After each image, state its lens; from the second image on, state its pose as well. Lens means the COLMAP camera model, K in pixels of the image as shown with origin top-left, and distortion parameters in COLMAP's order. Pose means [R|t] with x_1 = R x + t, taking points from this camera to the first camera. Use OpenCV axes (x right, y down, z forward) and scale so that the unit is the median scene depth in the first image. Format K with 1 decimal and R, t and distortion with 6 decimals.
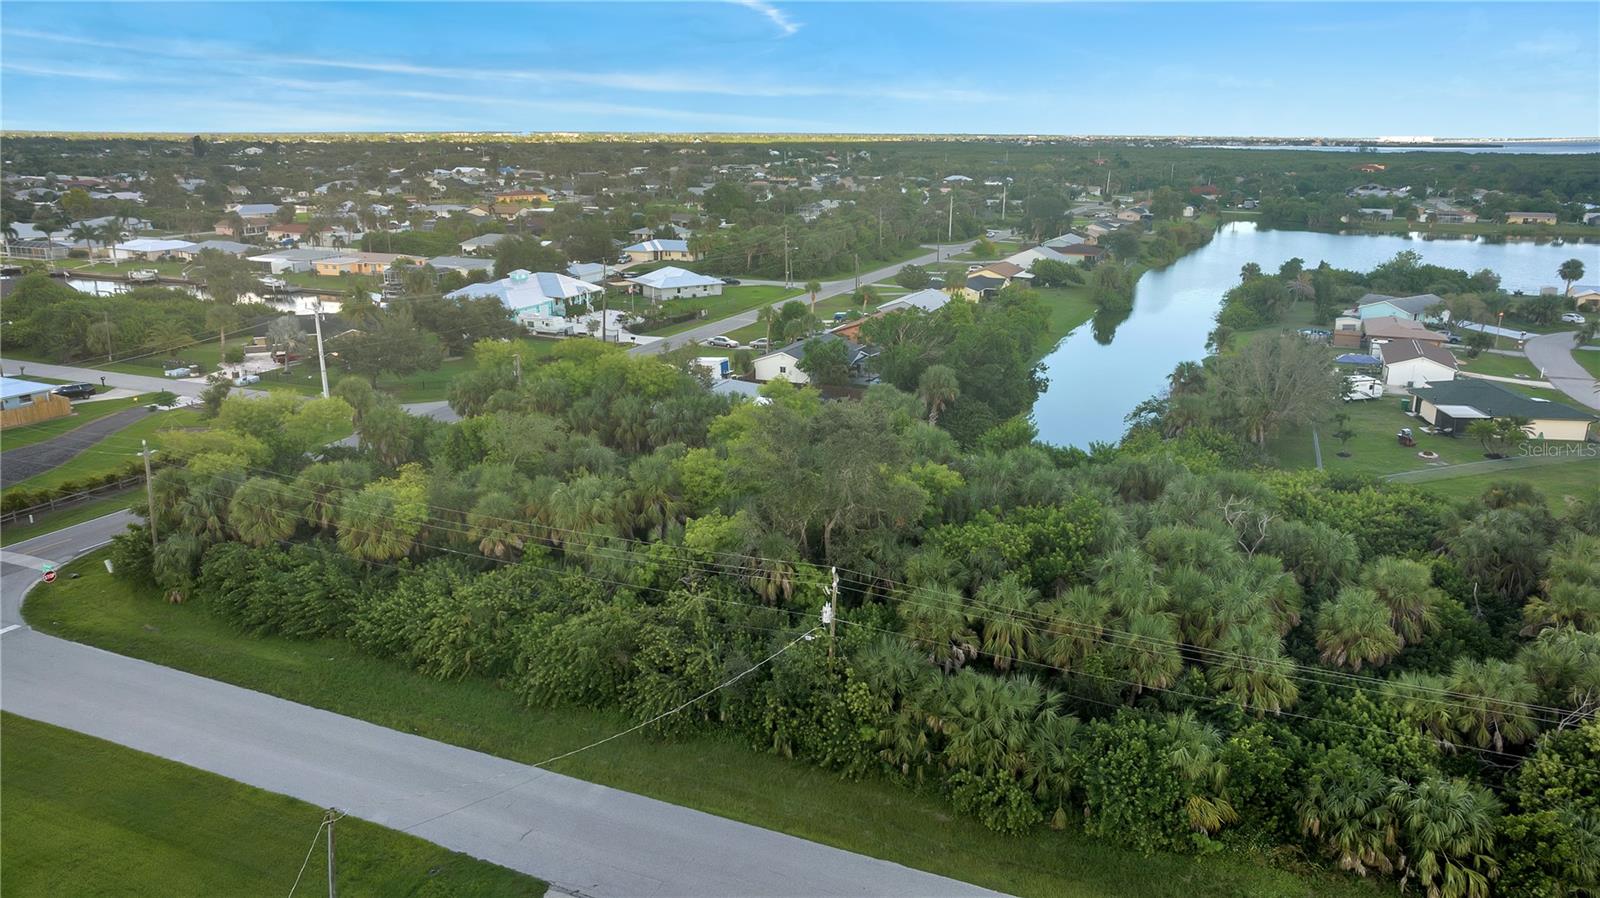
lens RADIAL K [[1154.6, 0, 800.0], [0, 1154.6, 449.0], [0, 0, 1]] dist [-0.056699, 0.058361]
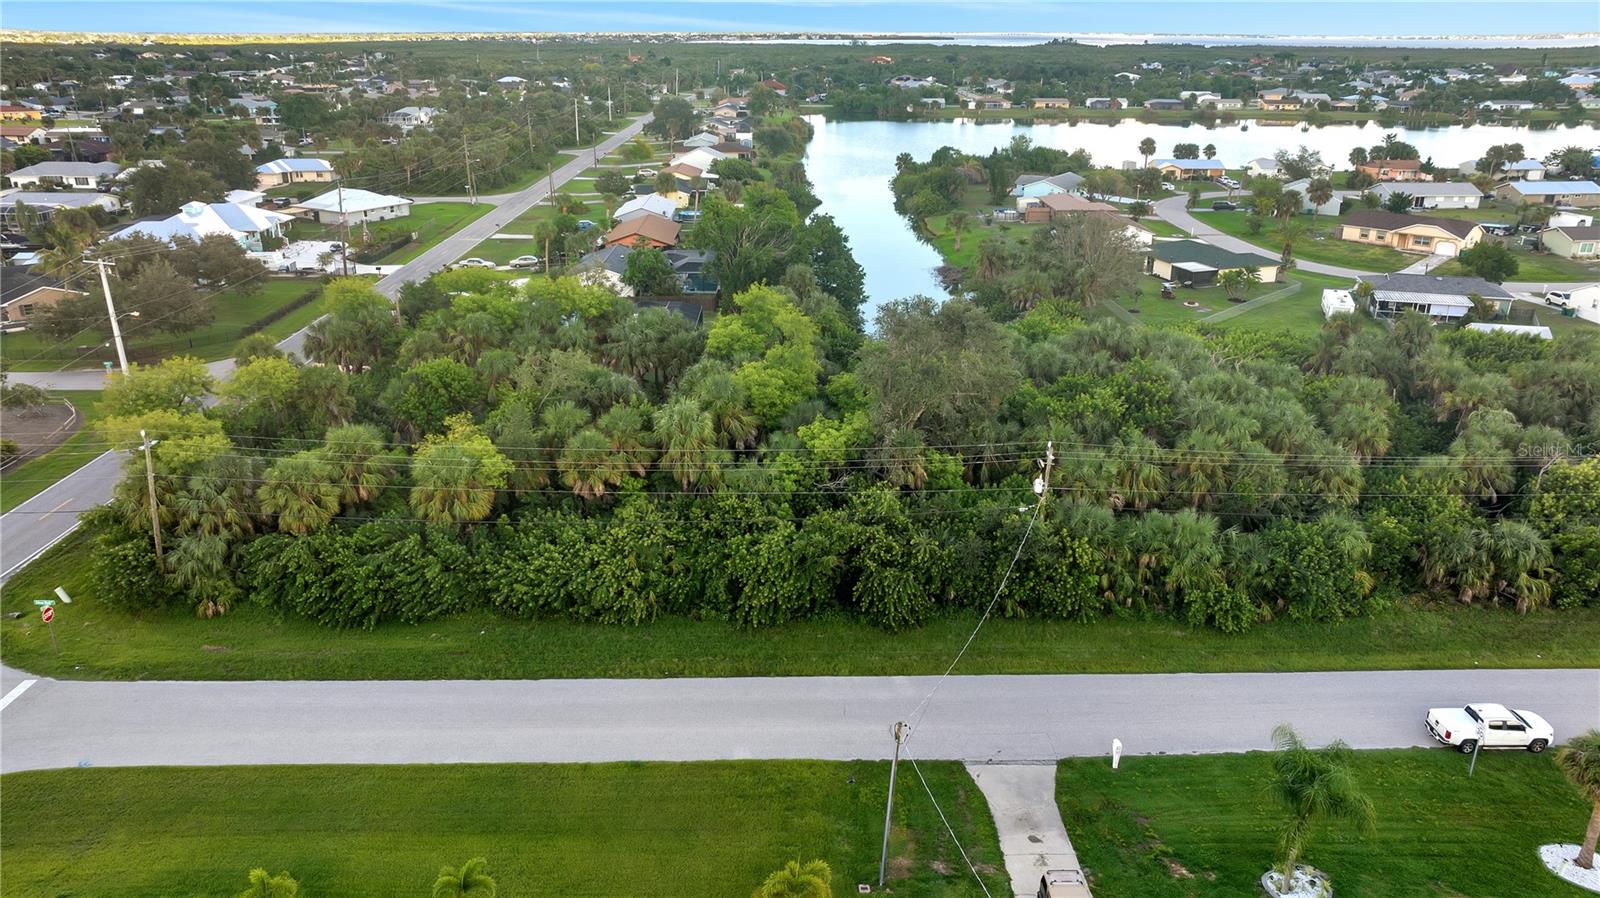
lens RADIAL K [[1154.6, 0, 800.0], [0, 1154.6, 449.0], [0, 0, 1]] dist [-0.056699, 0.058361]
pose [[0.906337, -0.146896, 0.396201, -0.178884], [0.113583, 0.987813, 0.106414, -0.010590], [-0.407004, -0.051445, 0.911976, 0.021383]]
